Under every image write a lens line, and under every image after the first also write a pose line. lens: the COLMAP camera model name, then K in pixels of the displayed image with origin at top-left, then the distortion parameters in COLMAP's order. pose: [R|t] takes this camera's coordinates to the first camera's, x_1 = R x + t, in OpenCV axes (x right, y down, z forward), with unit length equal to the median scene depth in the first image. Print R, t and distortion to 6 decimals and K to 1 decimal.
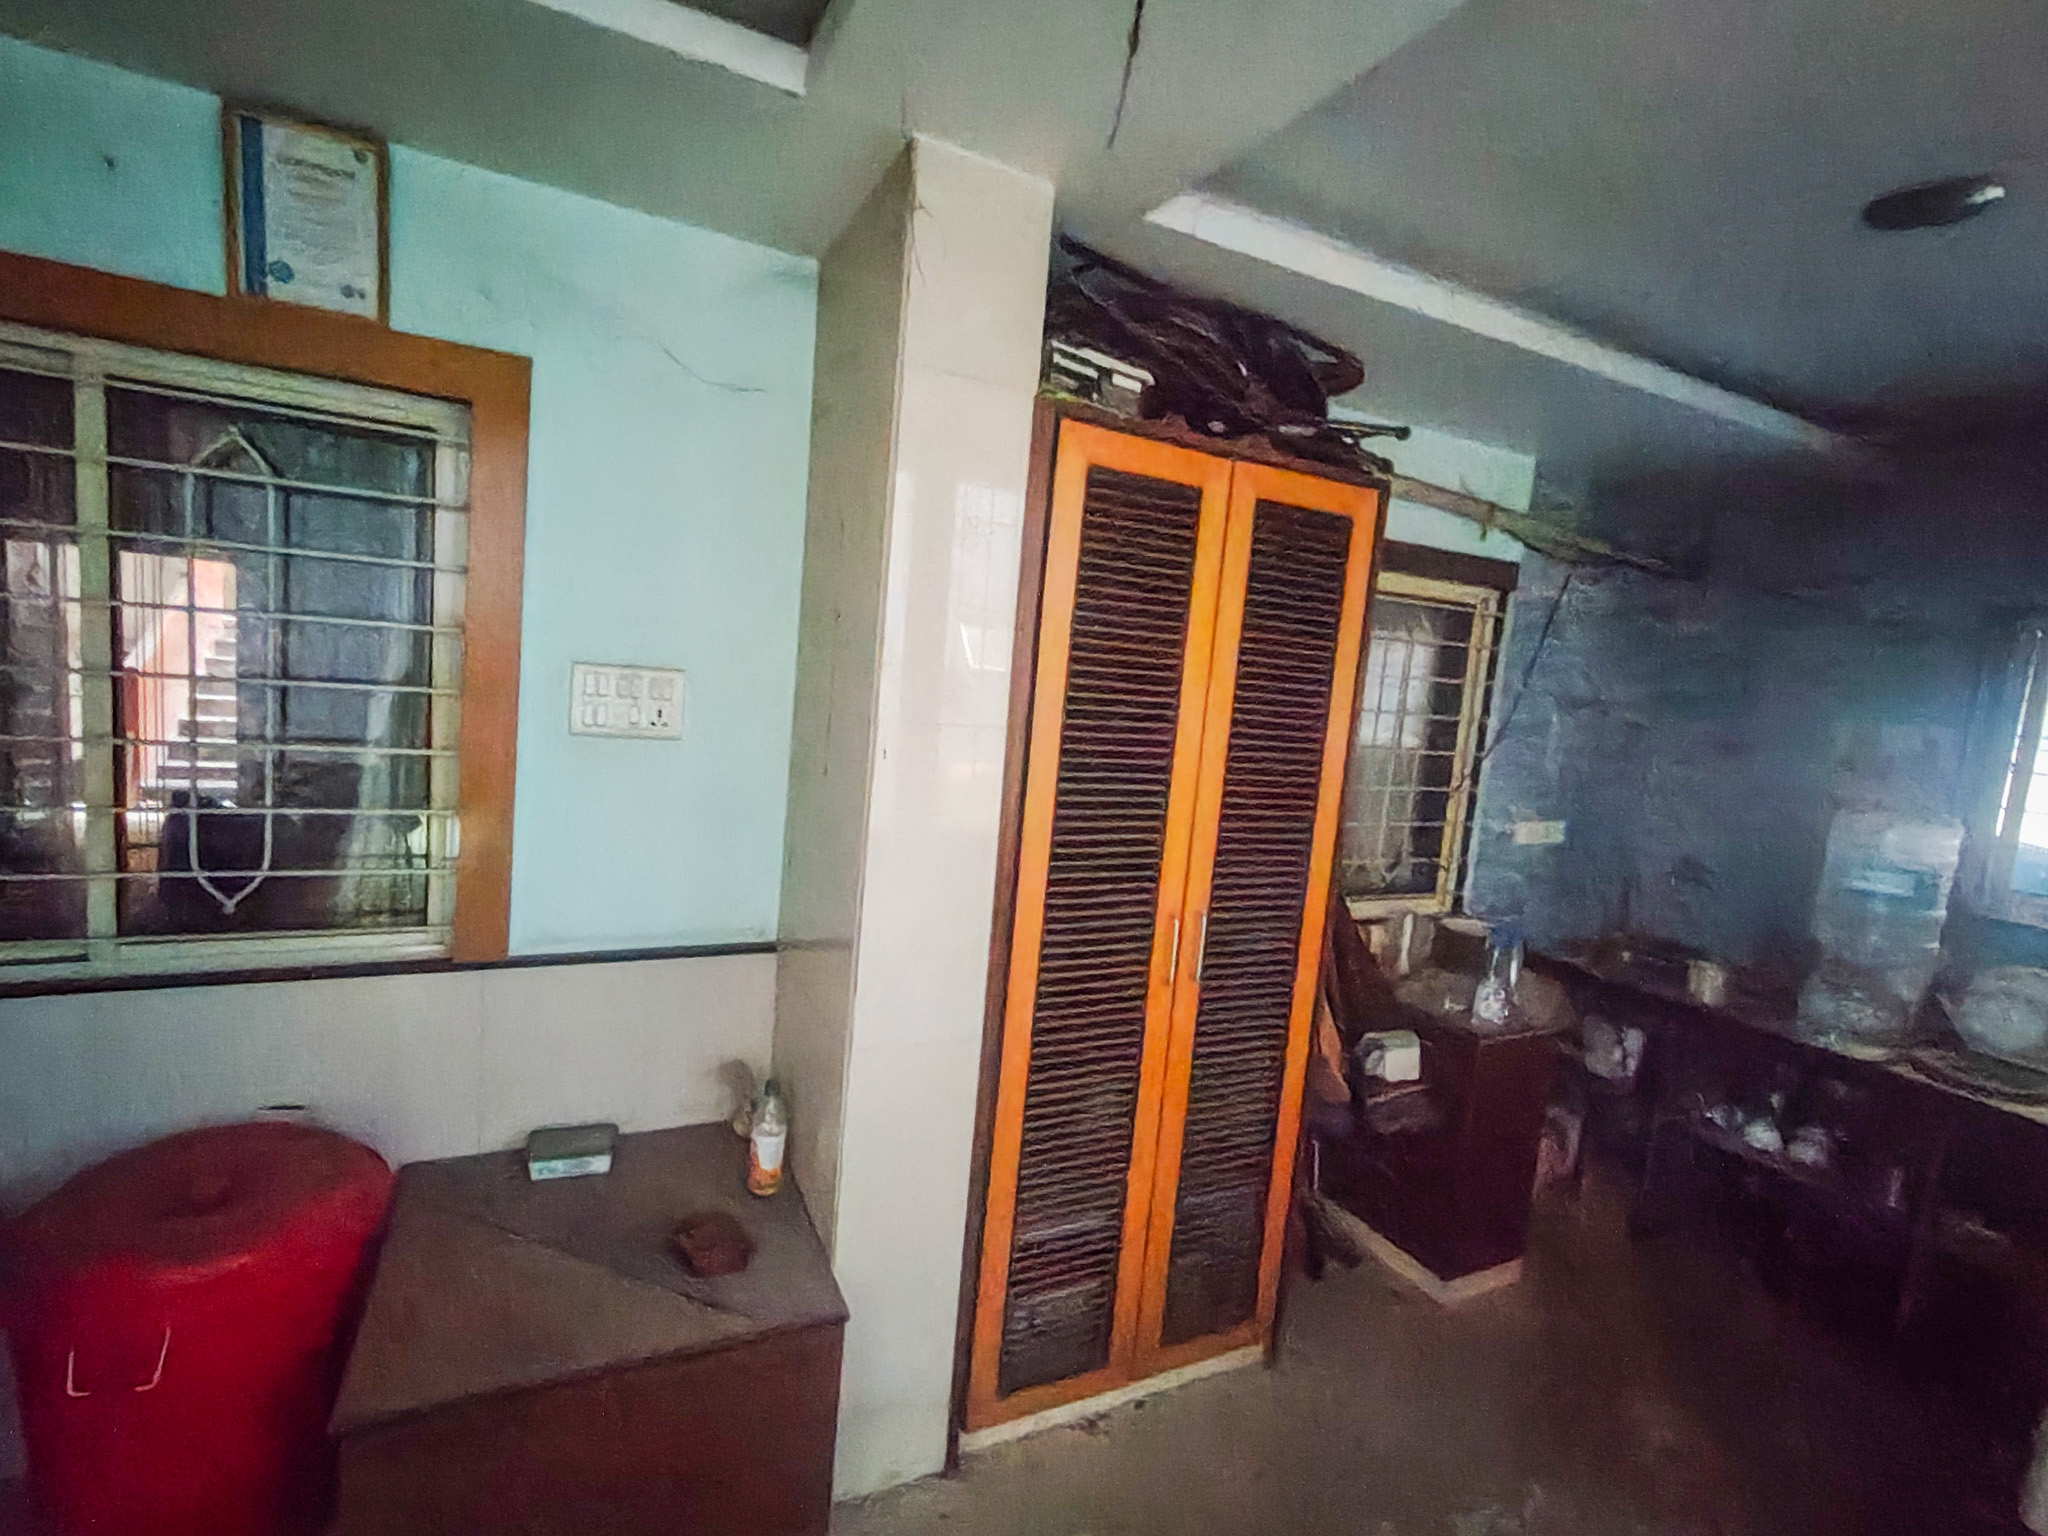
lens RADIAL K [[962.5, 0, 1022.1], [0, 962.5, 773.5], [0, 0, 1]] dist [0.005324, 0.000556]
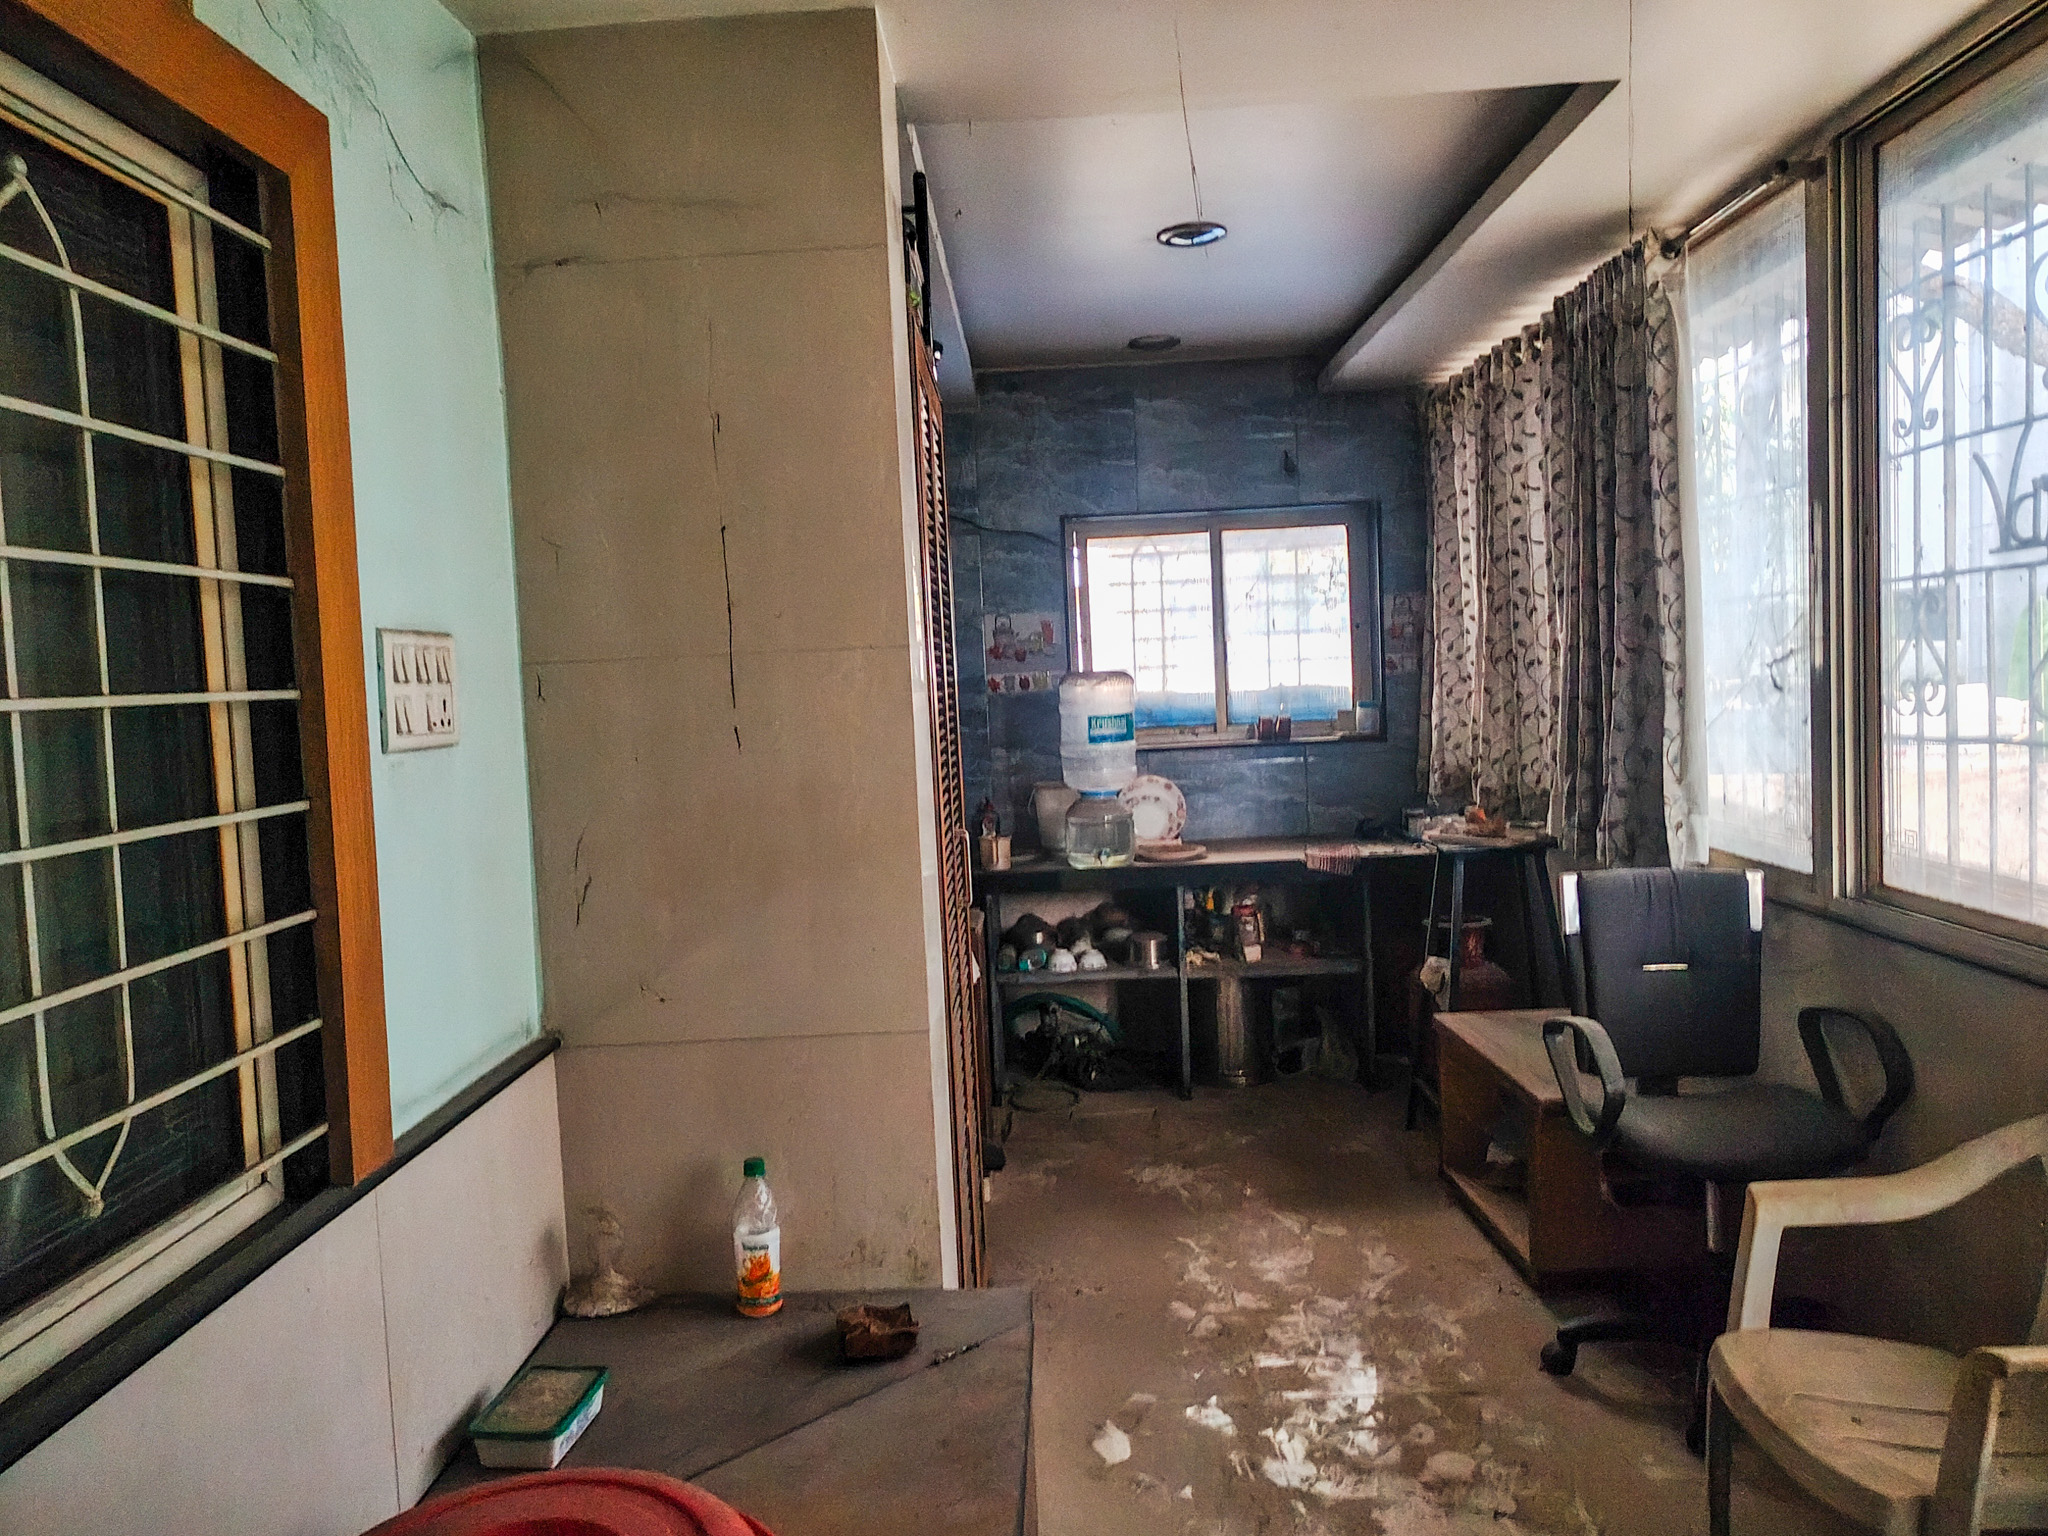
lens RADIAL K [[1440.2, 0, 1022.9], [0, 1440.2, 774.1], [0, 0, 1]] dist [0.033955, -0.000691]
pose [[0.456808, -0.174702, 0.872242, -0.666772], [0.193799, 0.976519, 0.094091, -0.022463], [-0.868198, 0.126058, 0.479939, 0.148389]]
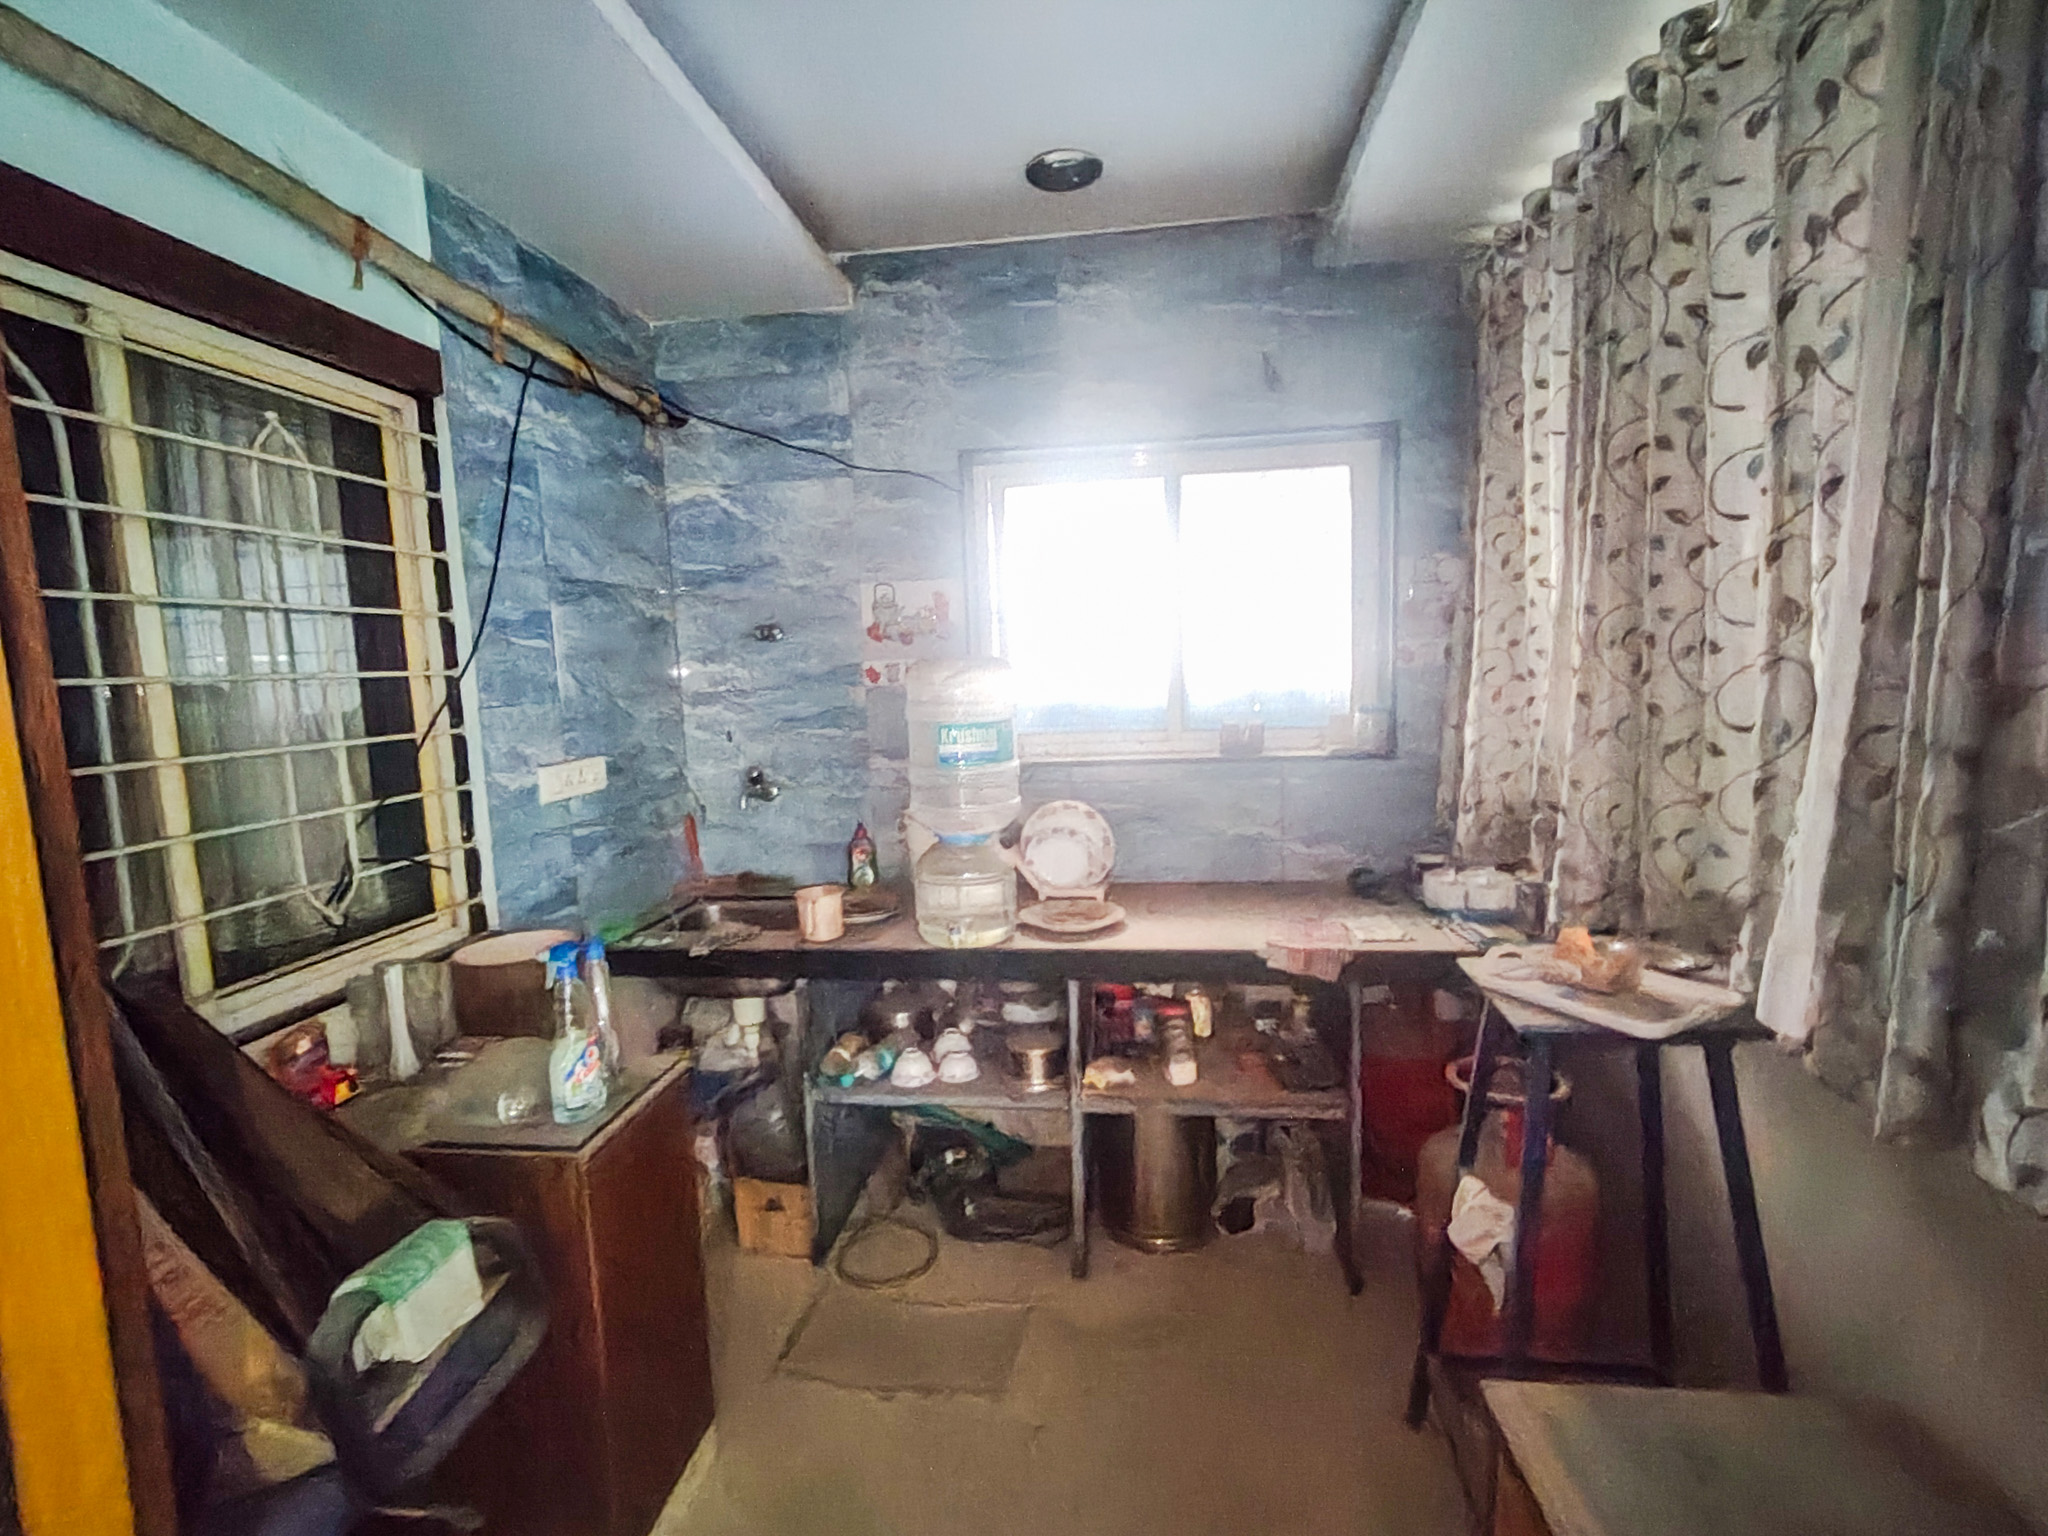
lens RADIAL K [[962.5, 0, 1026.3], [0, 962.5, 778.5], [0, 0, 1]] dist [0.005324, 0.000556]
pose [[0.553081, -0.204253, 0.807702, 0.173990], [0.183237, 0.975565, 0.121230, 0.039868], [-0.812728, 0.080951, 0.576993, 0.369837]]
